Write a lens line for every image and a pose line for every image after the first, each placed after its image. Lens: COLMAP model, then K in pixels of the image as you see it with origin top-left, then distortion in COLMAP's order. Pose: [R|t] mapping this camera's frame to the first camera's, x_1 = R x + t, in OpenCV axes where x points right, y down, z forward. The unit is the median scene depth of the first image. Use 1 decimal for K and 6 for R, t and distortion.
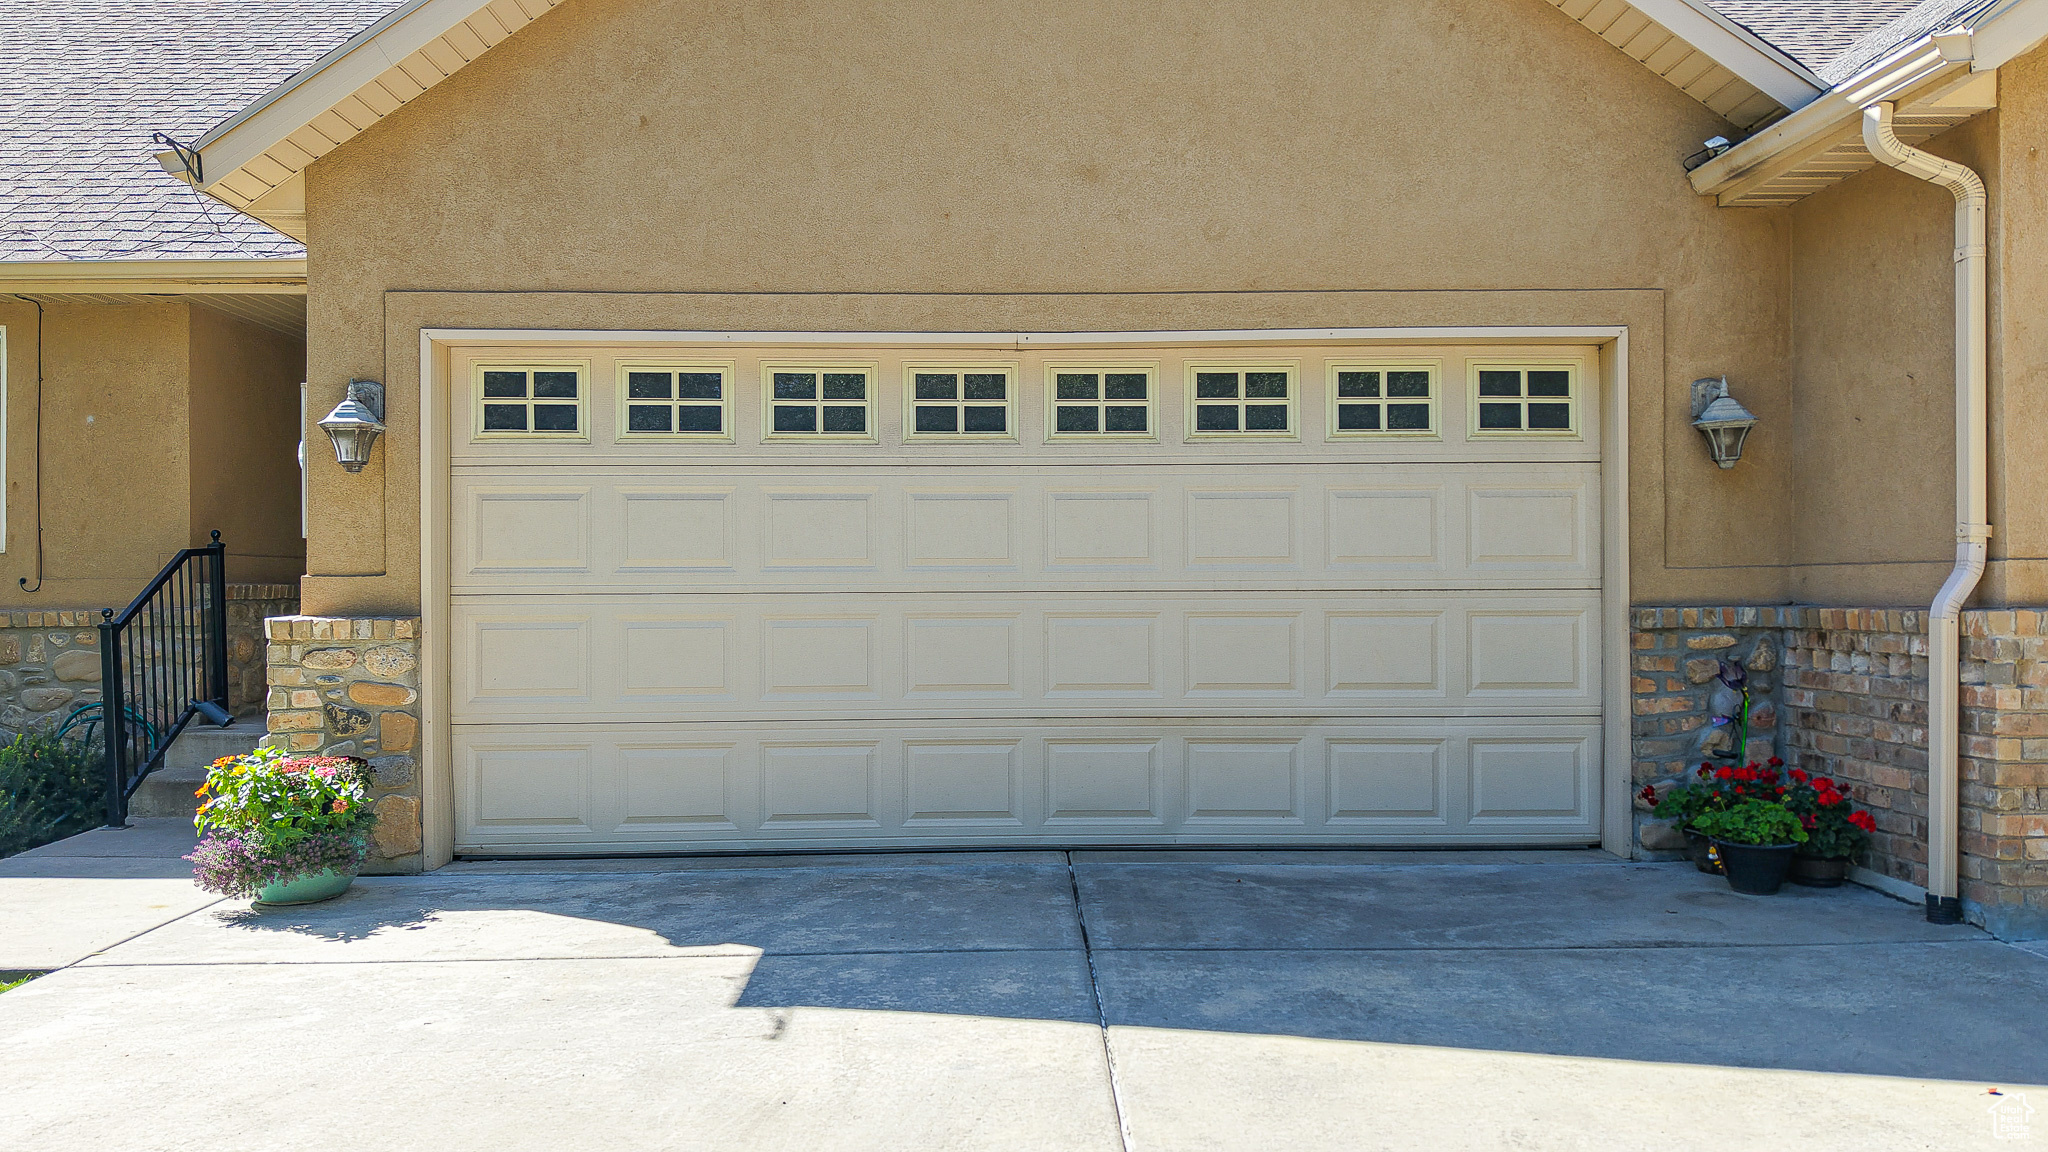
lens RADIAL K [[1453.5, 0, 1024.0], [0, 1453.5, 576.0], [0, 0, 1]] dist [-0.009583, 0.002232]
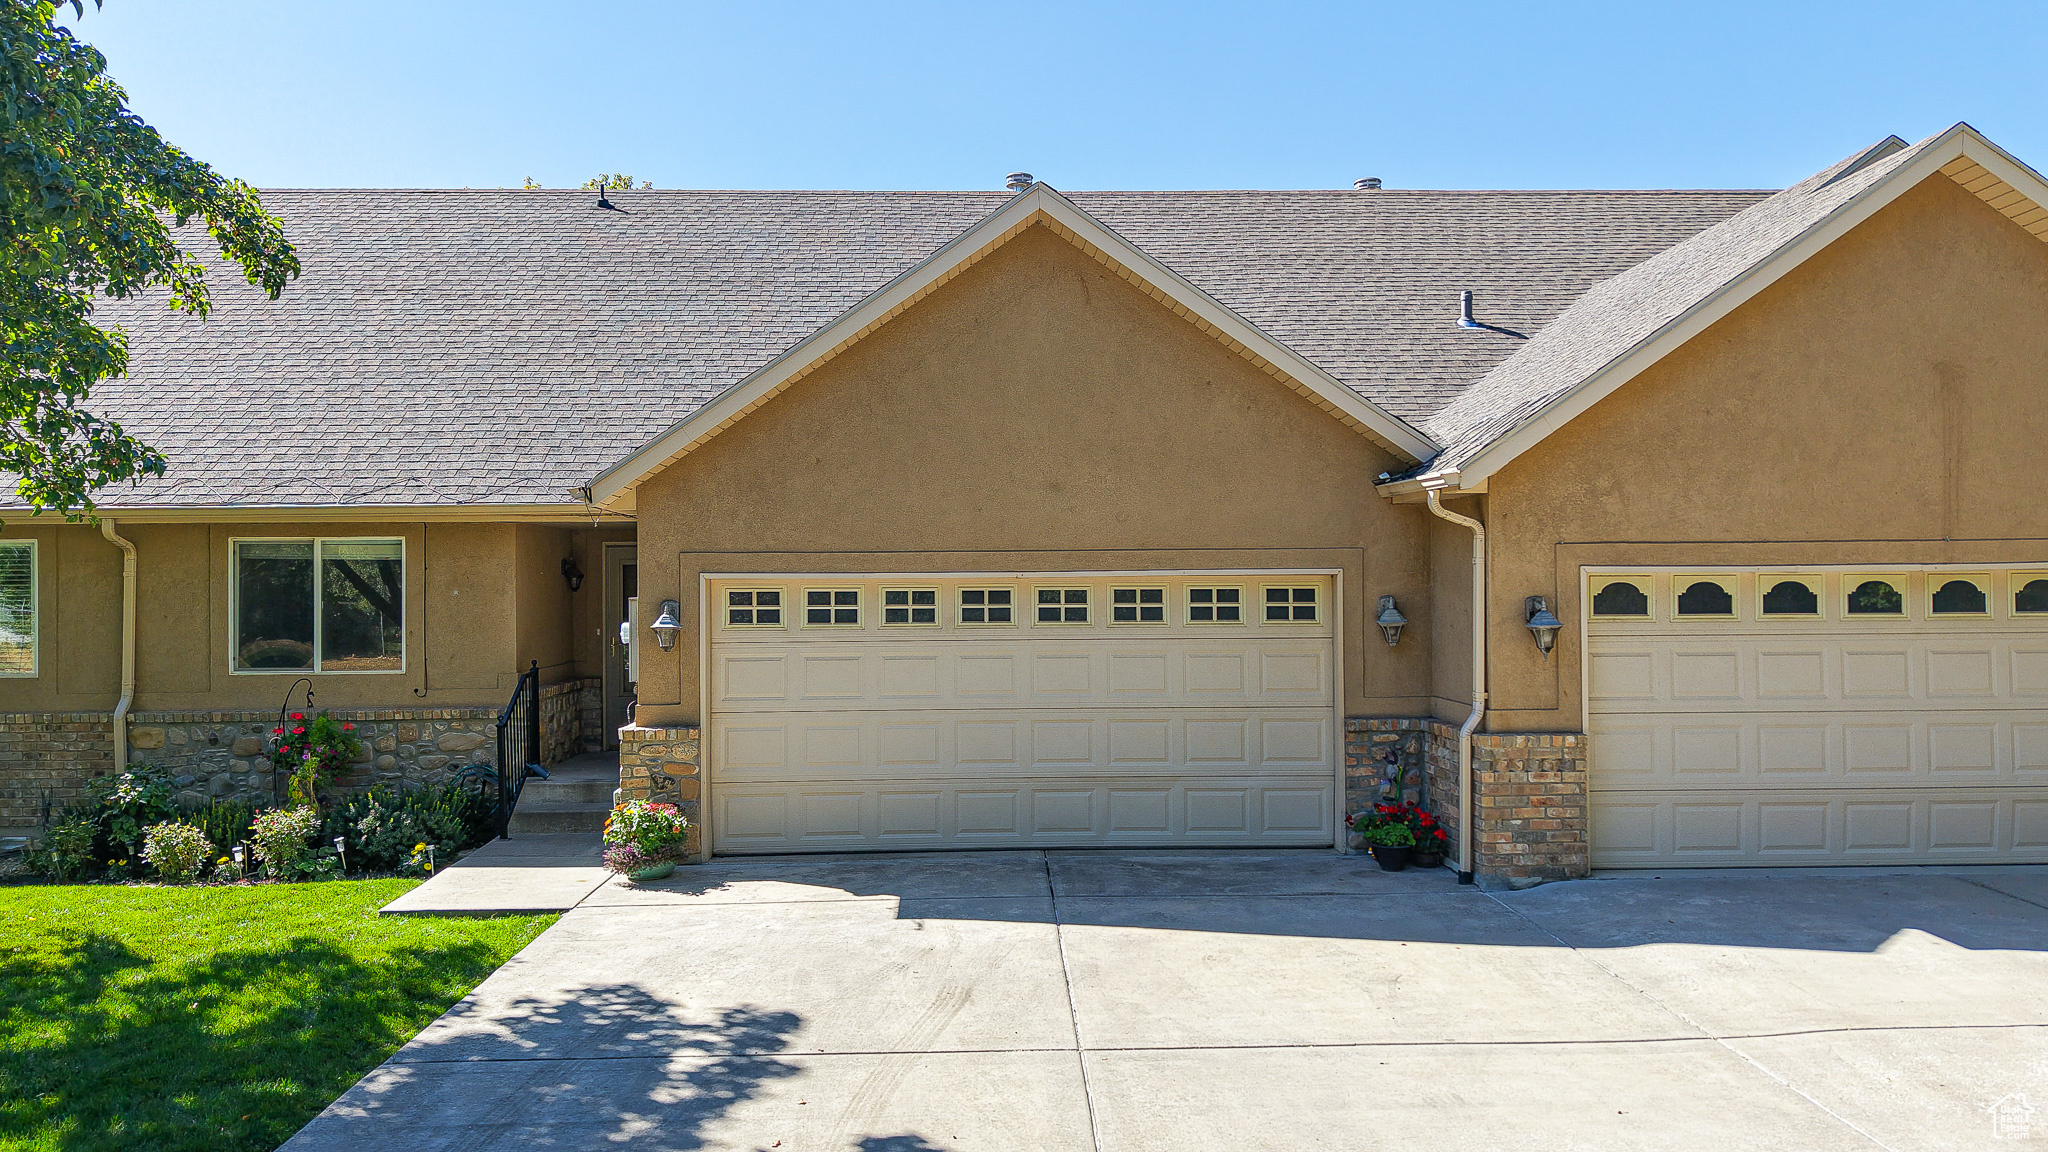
lens RADIAL K [[1342.2, 0, 1024.0], [0, 1342.2, 576.0], [0, 0, 1]] dist [0.043022, -0.059247]
pose [[0.999941, -0.001318, 0.010779, -0.014482], [0.001465, 0.999905, -0.013694, -0.140829], [-0.010760, 0.013709, 0.999848, -0.742524]]
